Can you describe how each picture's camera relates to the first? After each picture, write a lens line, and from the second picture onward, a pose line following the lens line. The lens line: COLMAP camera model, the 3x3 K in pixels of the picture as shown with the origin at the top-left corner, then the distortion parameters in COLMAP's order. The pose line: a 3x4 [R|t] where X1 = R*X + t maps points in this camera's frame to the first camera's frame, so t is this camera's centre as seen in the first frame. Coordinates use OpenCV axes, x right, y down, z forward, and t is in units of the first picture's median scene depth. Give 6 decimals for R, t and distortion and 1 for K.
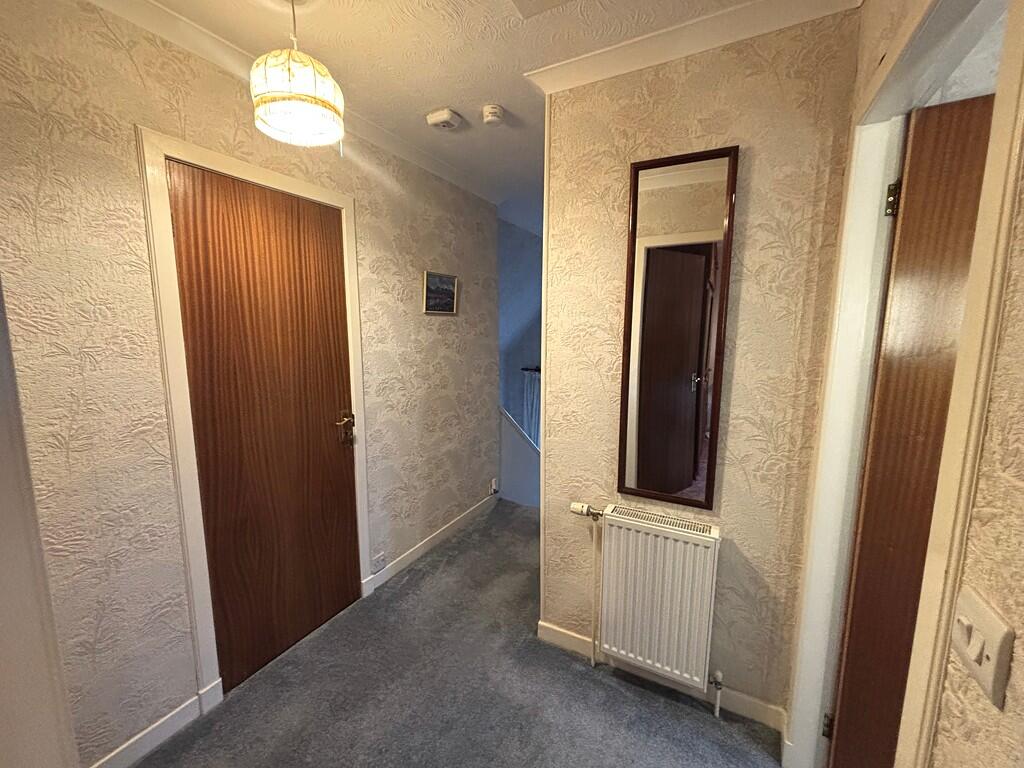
lens RADIAL K [[413.1, 0, 512.5], [0, 413.1, 383.0], [0, 0, 1]] dist [0.000446, -0.000810]
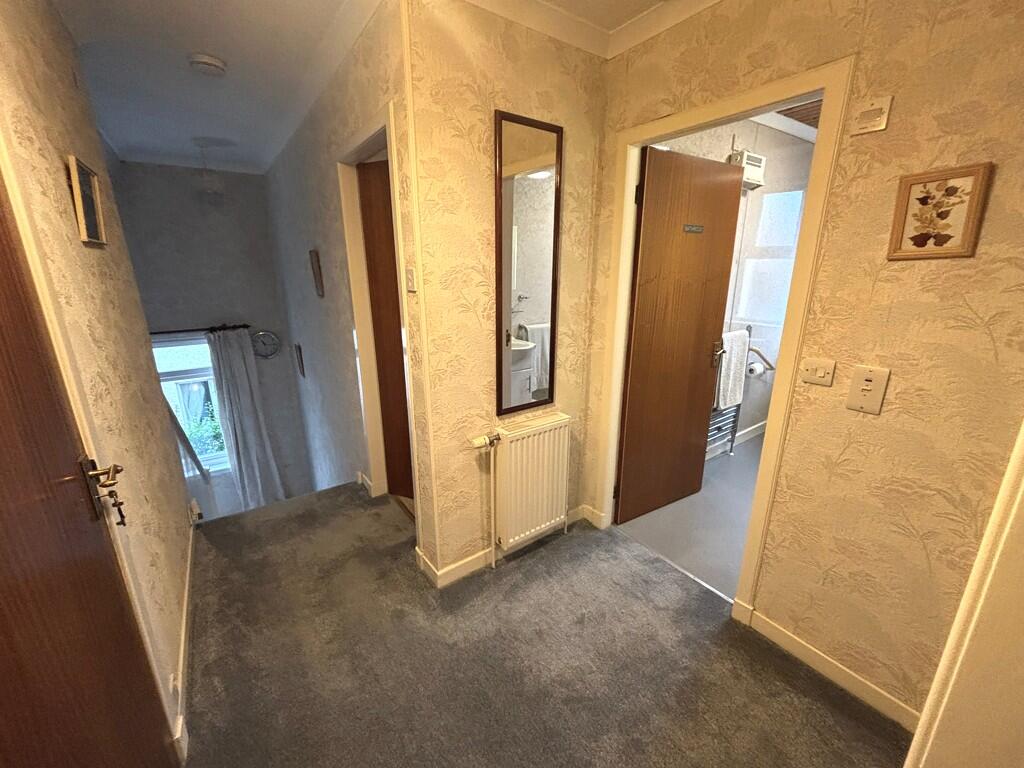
lens RADIAL K [[413.1, 0, 518.8], [0, 413.1, 383.0], [0, 0, 1]] dist [0.000446, -0.000810]
pose [[0.437873, -0.244304, 0.865207, -0.695311], [0.122992, 0.969601, 0.211536, -0.061514], [-0.890584, 0.013787, 0.454610, 0.426227]]
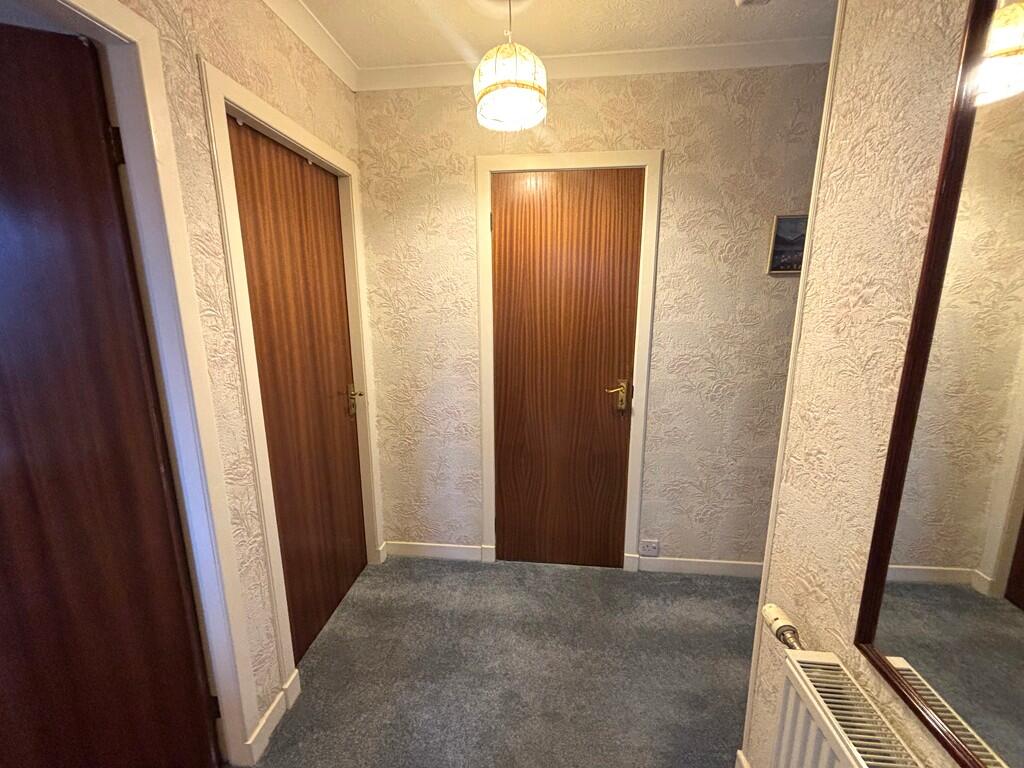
lens RADIAL K [[413.1, 0, 511.1], [0, 413.1, 382.9], [0, 0, 1]] dist [0.000446, -0.000810]
pose [[0.380538, 0.178766, -0.907322, 0.478193], [-0.120022, 0.982387, 0.143218, -0.043862], [0.916943, 0.054399, 0.395292, 0.443397]]
